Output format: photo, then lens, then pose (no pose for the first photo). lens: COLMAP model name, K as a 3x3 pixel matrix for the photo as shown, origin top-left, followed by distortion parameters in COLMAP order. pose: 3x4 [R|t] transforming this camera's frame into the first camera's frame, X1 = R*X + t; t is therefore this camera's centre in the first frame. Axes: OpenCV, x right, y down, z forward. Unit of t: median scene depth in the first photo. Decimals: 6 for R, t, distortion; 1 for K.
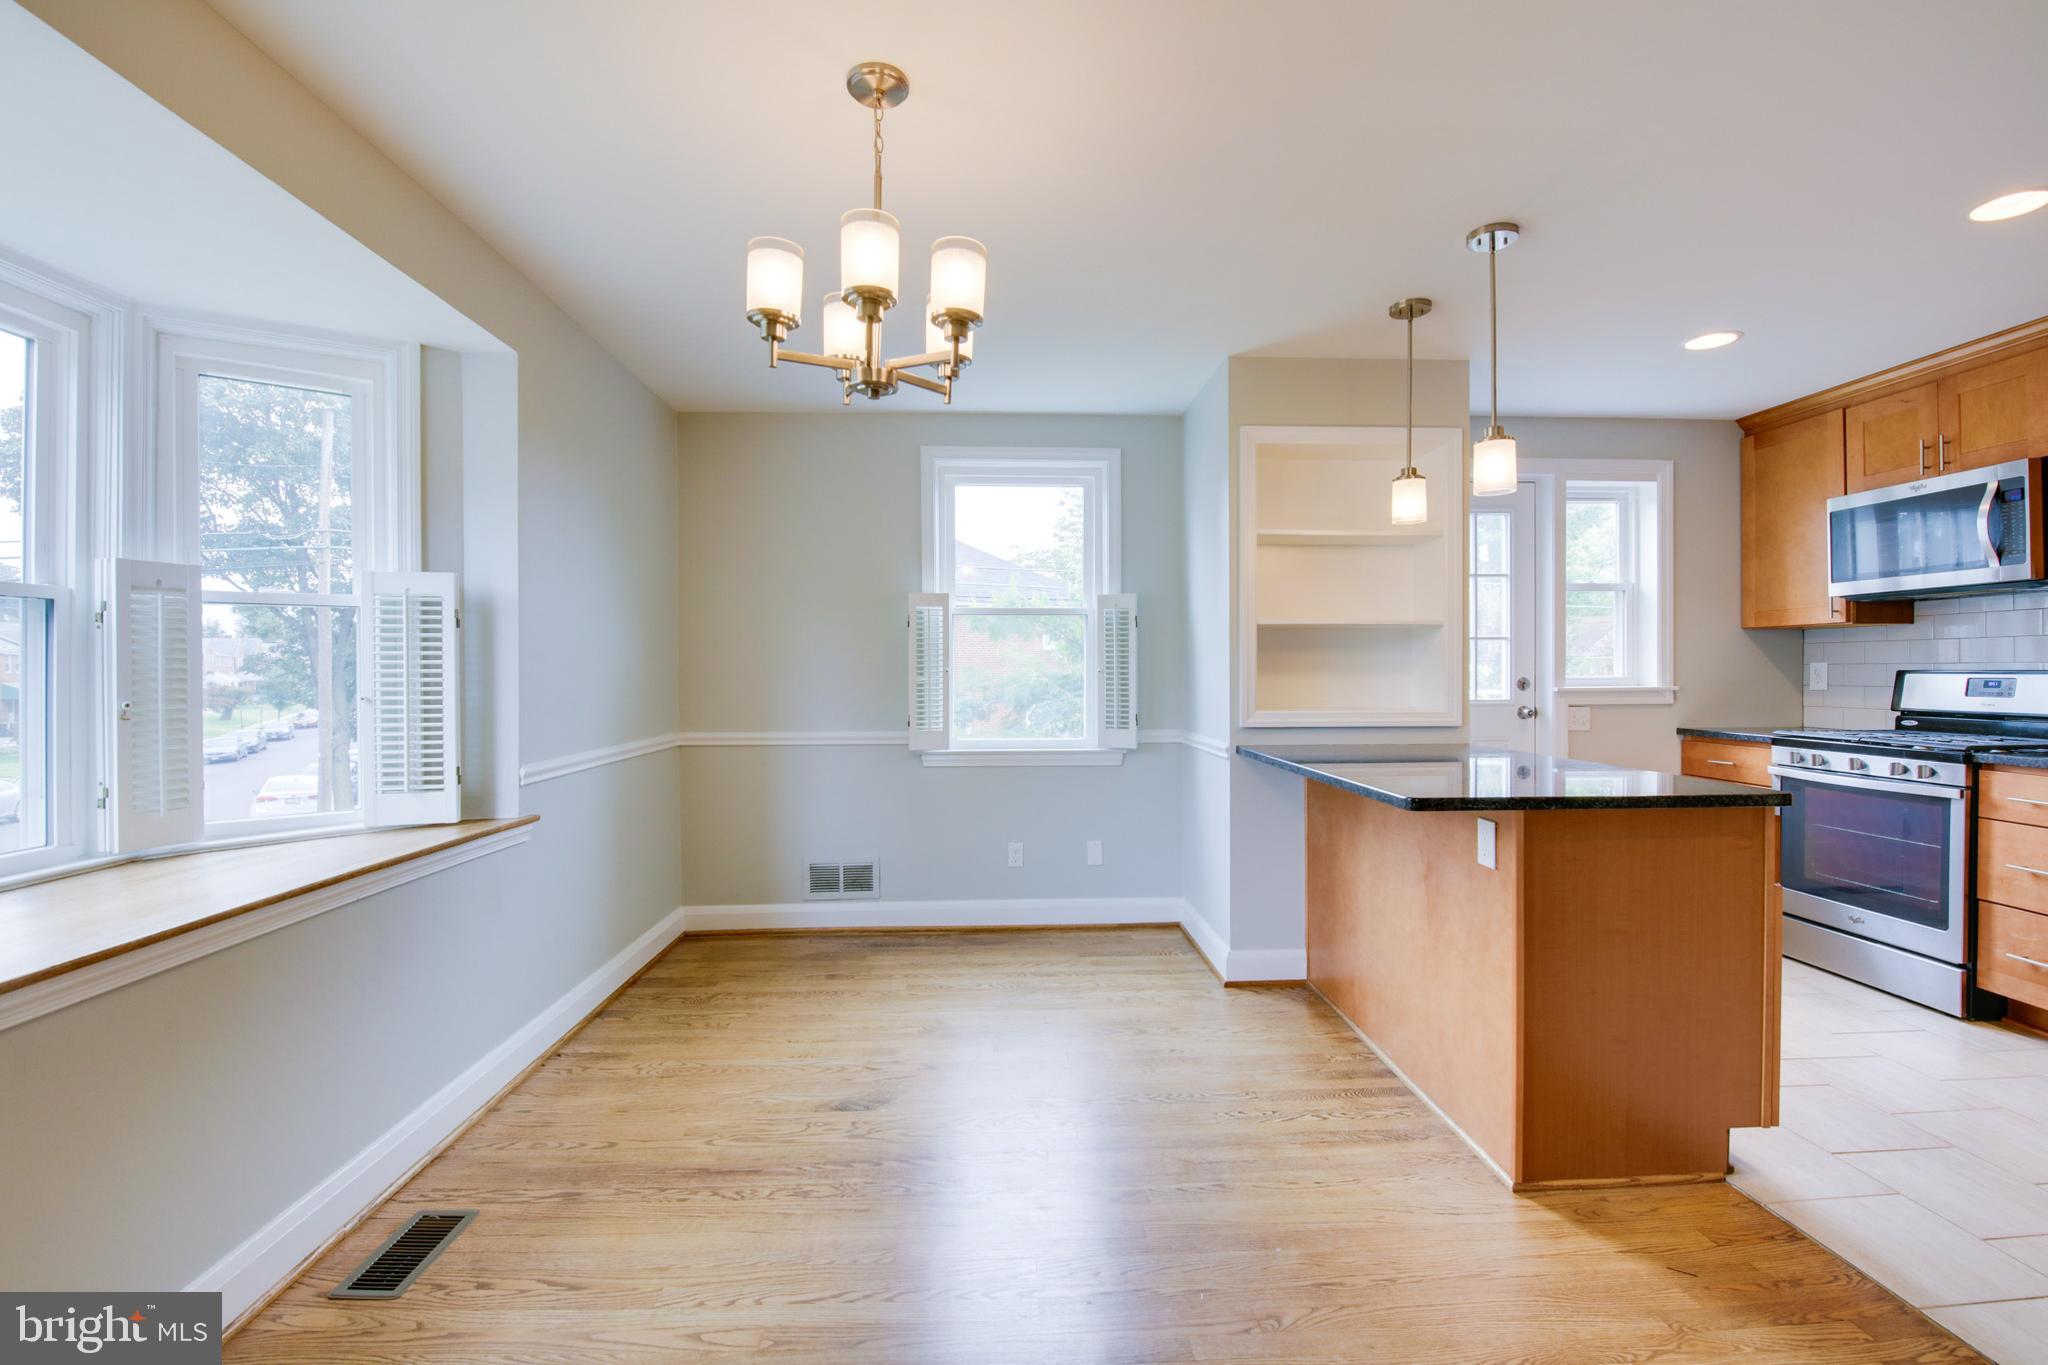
lens RADIAL K [[885.9, 0, 1028.3], [0, 885.9, 675.6], [0, 0, 1]] dist [-0.001909, -0.009919]
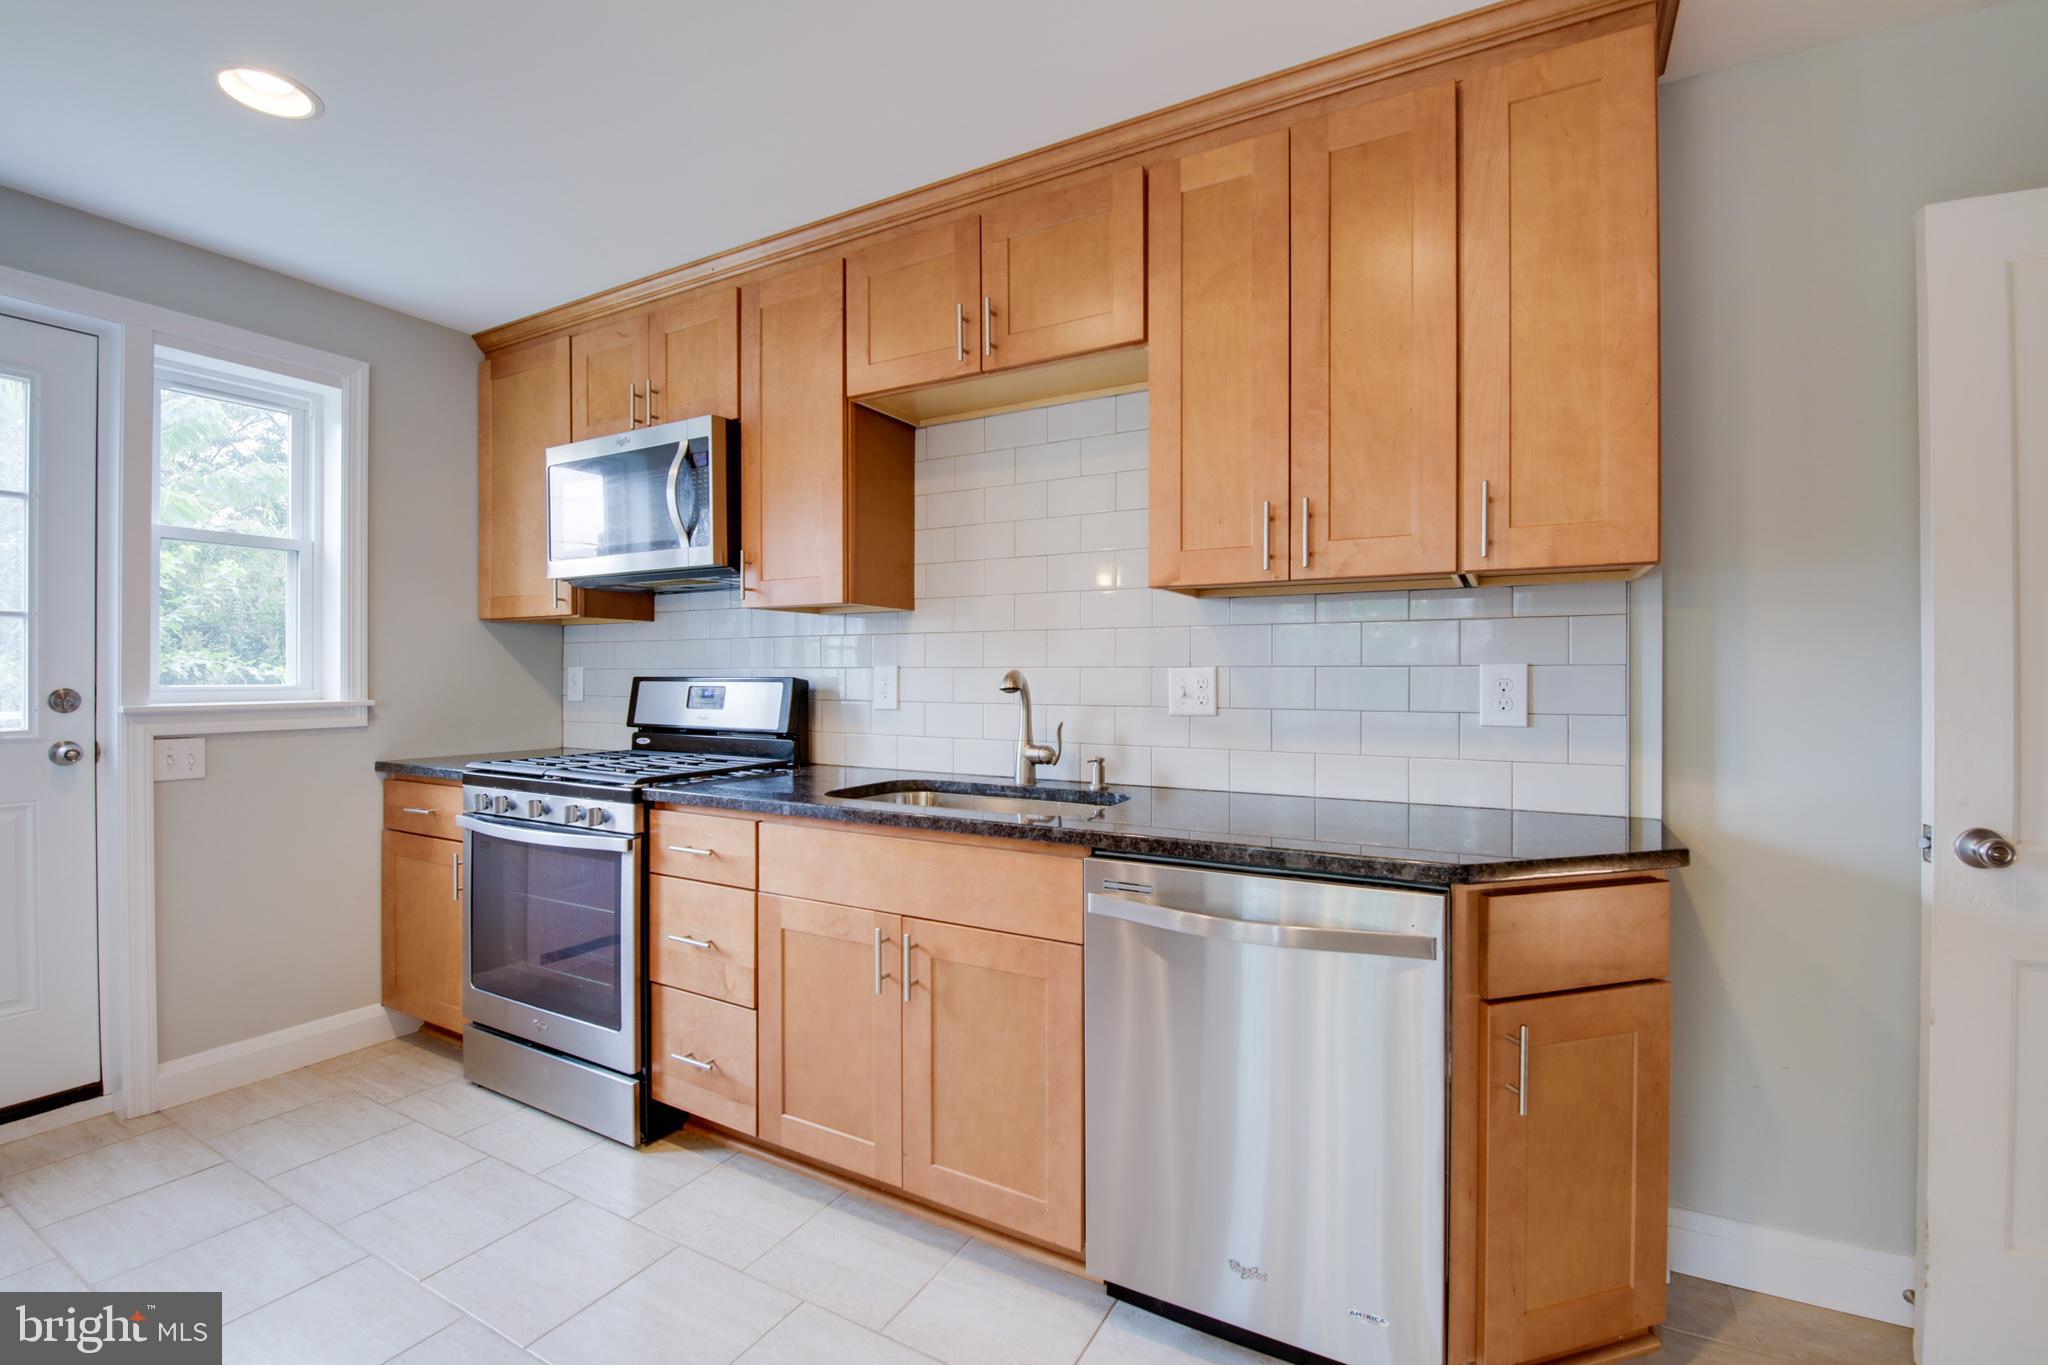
lens RADIAL K [[885.9, 0, 1019.1], [0, 885.9, 676.4], [0, 0, 1]] dist [-0.001909, -0.009919]
pose [[0.532377, 0.003171, 0.846501, 0.585681], [0.001734, 0.999987, -0.004836, -0.002354], [-0.846505, 0.004042, 0.532365, 0.308208]]
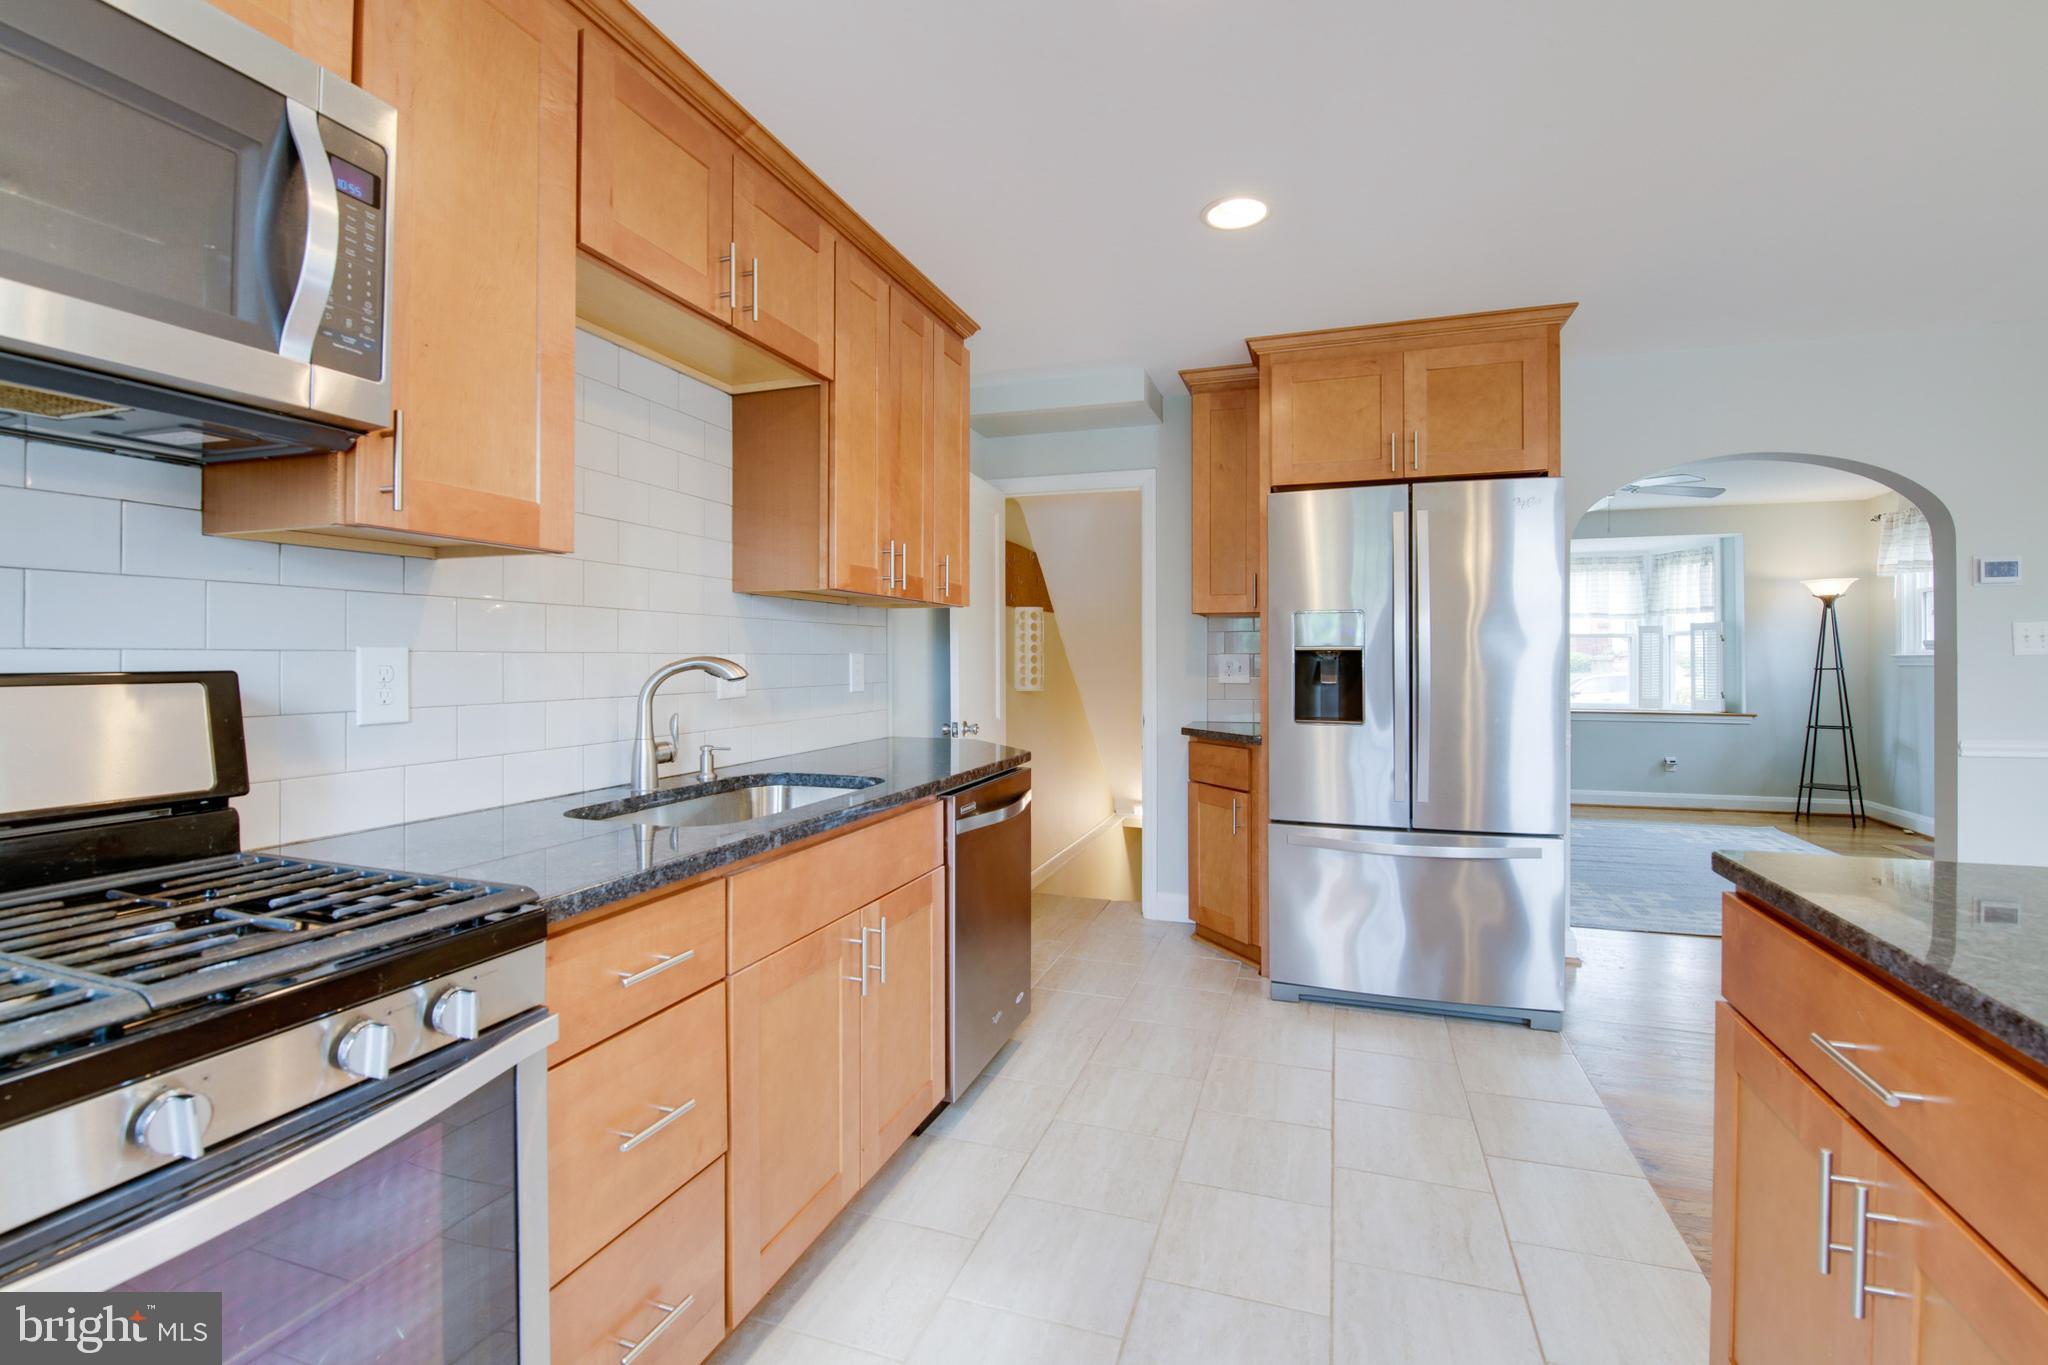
lens RADIAL K [[902.0, 0, 1033.2], [0, 902.0, 656.2], [0, 0, 1]] dist [-0.008727, -0.000765]
pose [[-0.928541, 0.003626, 0.371211, 0.722549], [0.004705, 0.999987, 0.002001, -0.011199], [-0.371199, 0.003604, -0.928546, 1.209278]]
